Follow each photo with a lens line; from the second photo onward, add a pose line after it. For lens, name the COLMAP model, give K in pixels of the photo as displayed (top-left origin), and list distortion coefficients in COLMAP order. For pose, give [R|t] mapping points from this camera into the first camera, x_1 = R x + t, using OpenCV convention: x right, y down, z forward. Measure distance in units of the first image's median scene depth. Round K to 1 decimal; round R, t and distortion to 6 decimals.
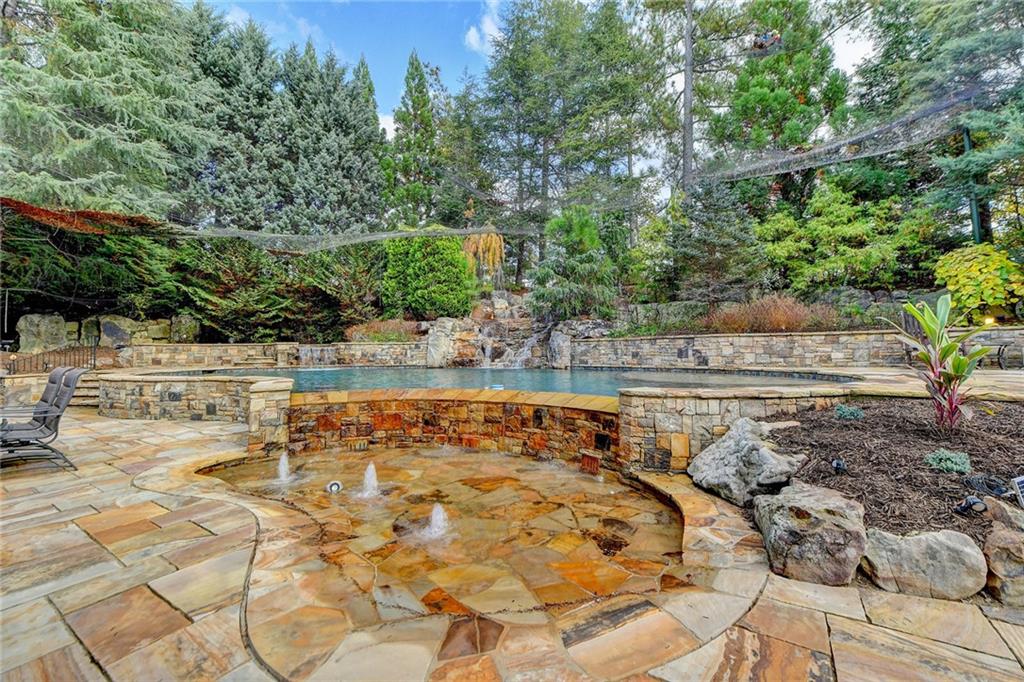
lens RADIAL K [[412.9, 0, 510.8], [0, 412.9, 330.6], [0, 0, 1]] dist [-0.004277, -0.000068]
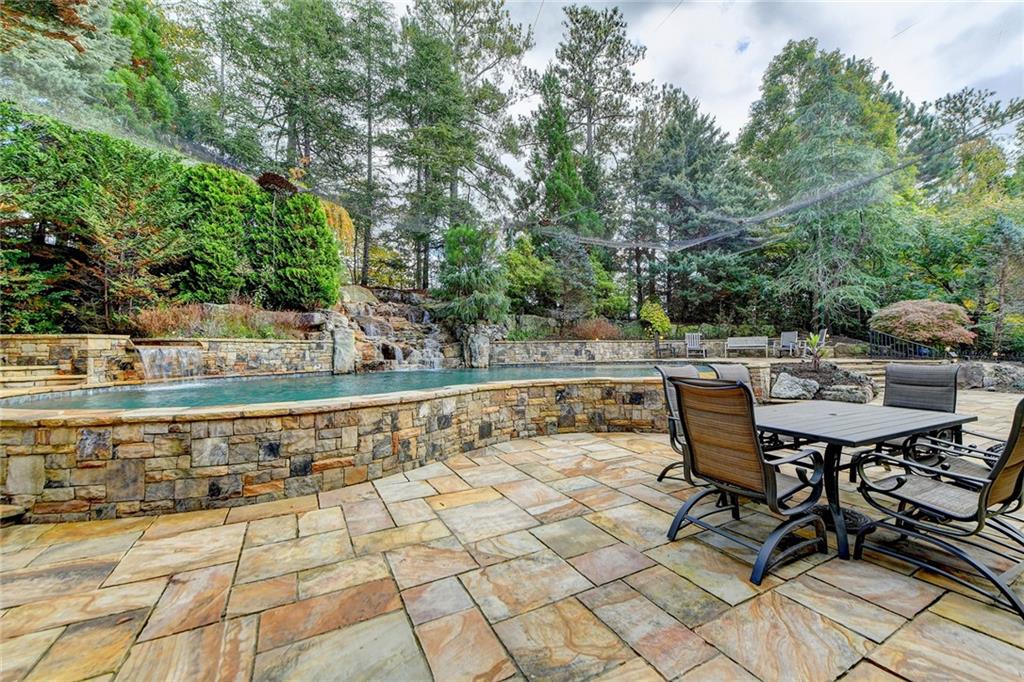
lens RADIAL K [[412.9, 0, 519.9], [0, 412.9, 346.8], [0, 0, 1]] dist [-0.004277, -0.000068]
pose [[0.480845, 0.009787, 0.876751, -0.749528], [-0.035444, 0.999337, 0.008283, 0.021815], [-0.876089, -0.035059, 0.480873, 0.345198]]
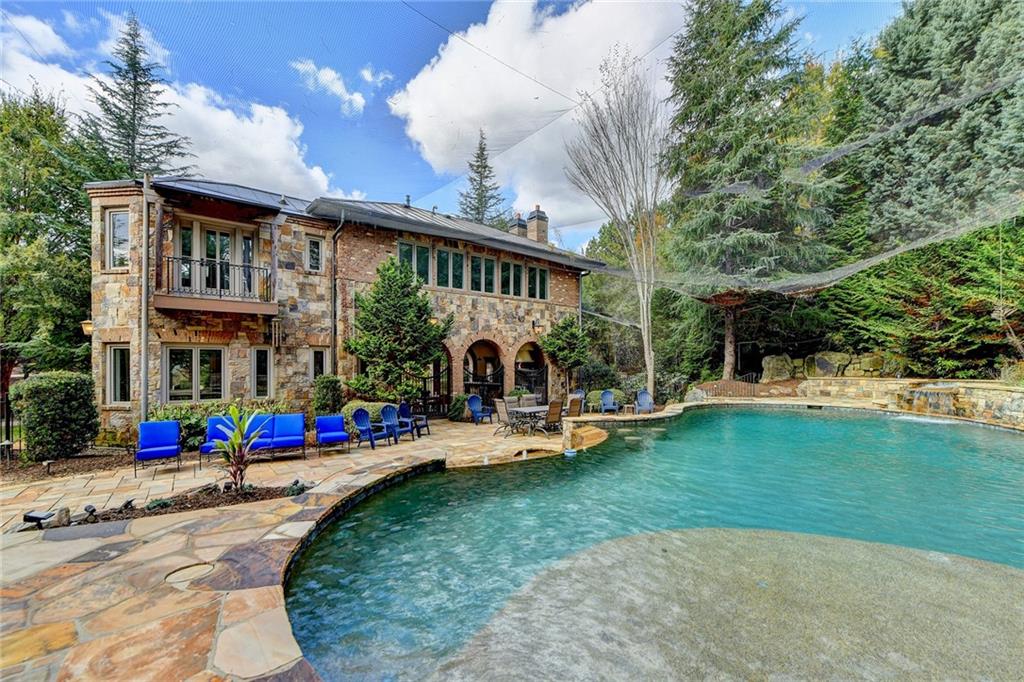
lens RADIAL K [[412.9, 0, 517.7], [0, 412.9, 361.7], [0, 0, 1]] dist [-0.004277, -0.000068]
pose [[-0.326302, 0.001237, -0.945265, 0.492444], [0.054494, 0.998361, -0.017505, -0.038150], [0.943693, -0.057223, -0.325835, 0.570874]]
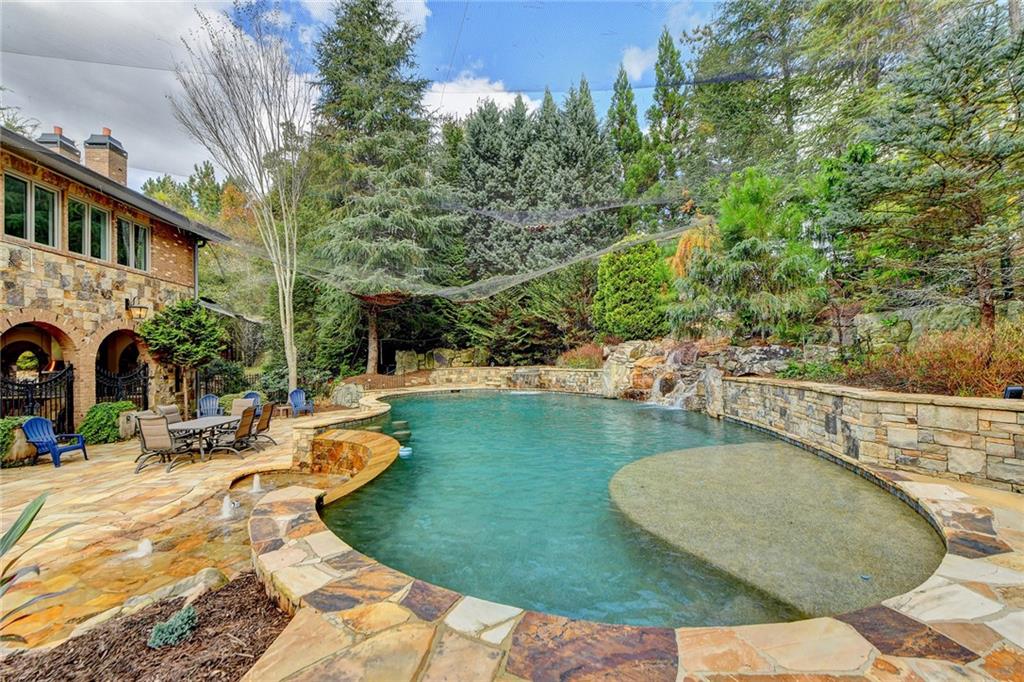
lens RADIAL K [[412.9, 0, 508.8], [0, 412.9, 348.5], [0, 0, 1]] dist [-0.004277, -0.000068]
pose [[0.606633, -0.019658, -0.794739, 0.435941], [0.055619, 0.998294, 0.017761, -0.052118], [0.793034, -0.054977, 0.606691, 0.282794]]
